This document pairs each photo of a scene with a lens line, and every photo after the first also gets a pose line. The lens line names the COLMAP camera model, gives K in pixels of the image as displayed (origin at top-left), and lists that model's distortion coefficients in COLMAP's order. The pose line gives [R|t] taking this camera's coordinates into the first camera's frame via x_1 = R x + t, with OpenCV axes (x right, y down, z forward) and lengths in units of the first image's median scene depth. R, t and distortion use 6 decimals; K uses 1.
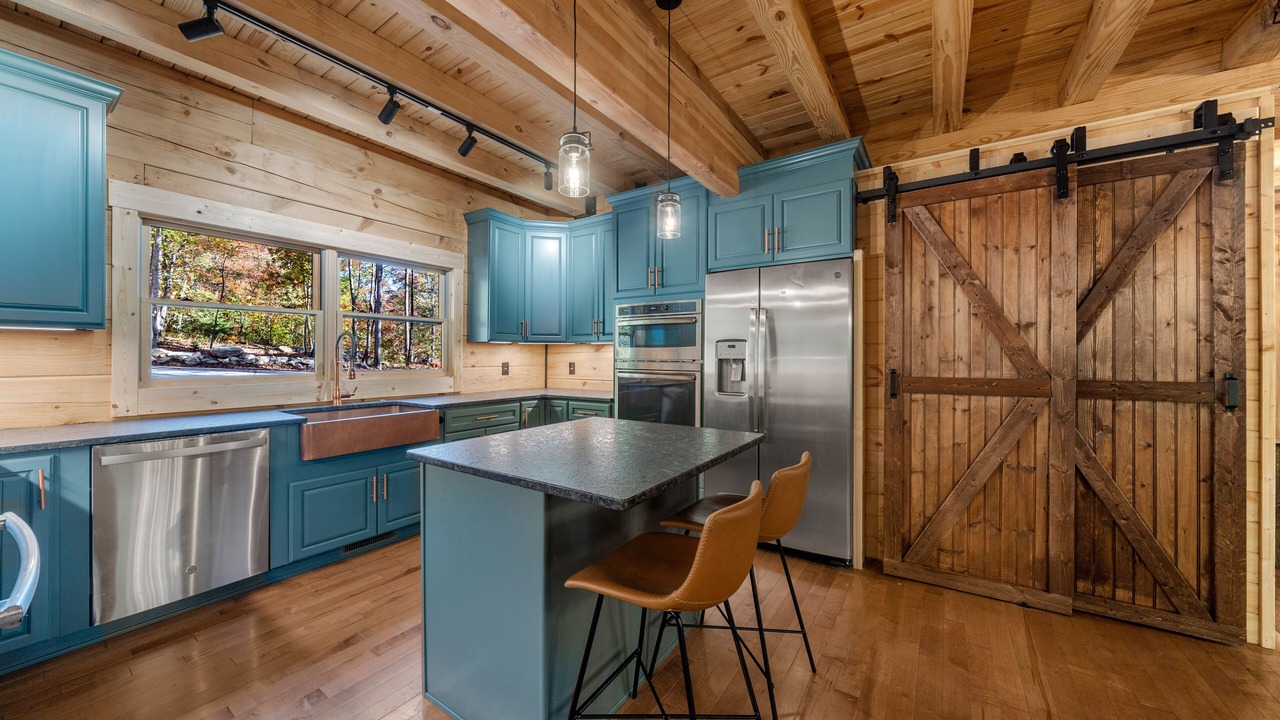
lens RADIAL K [[446.6, 0, 637.9], [0, 446.6, 356.8], [0, 0, 1]] dist [-0.001151, -0.000013]
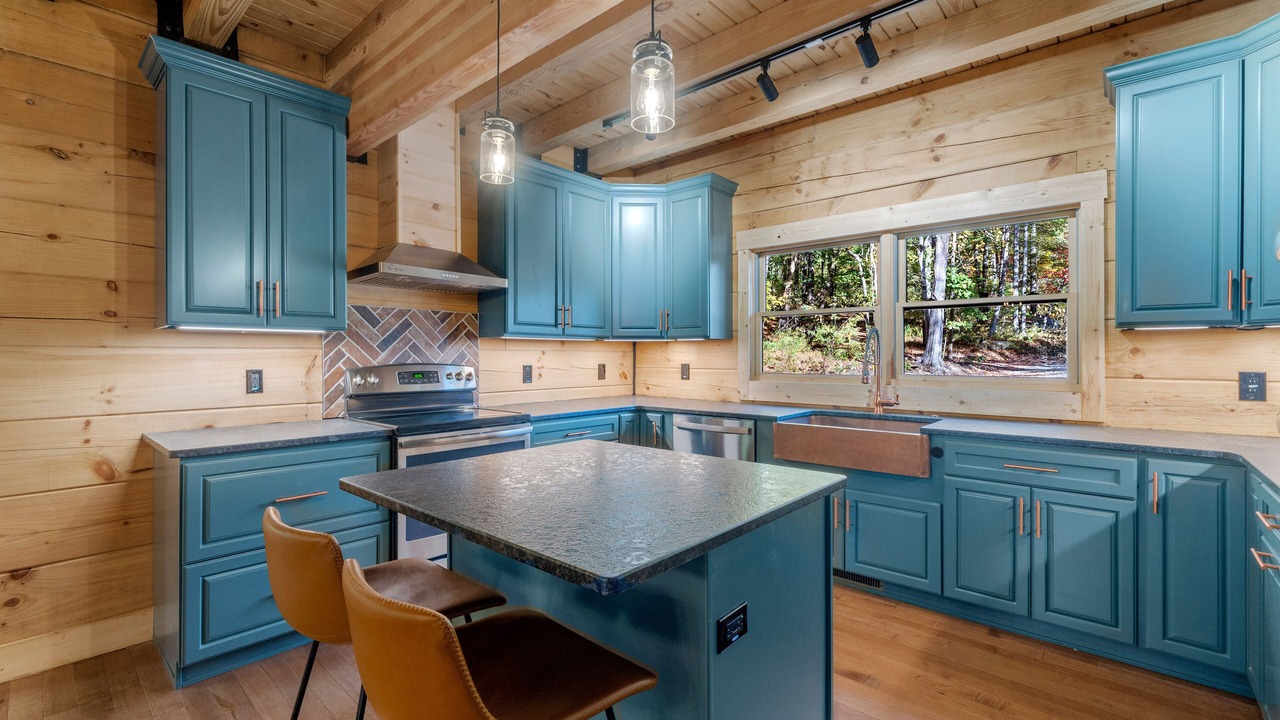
lens RADIAL K [[557.3, 0, 637.5], [0, 557.3, 356.3], [0, 0, 1]] dist [-0.001249, -0.000157]
pose [[-0.140058, 0.000019, -0.990143, 0.494272], [-0.003700, 0.999993, 0.000542, -0.001560], [0.990136, 0.003739, -0.140057, 0.737550]]
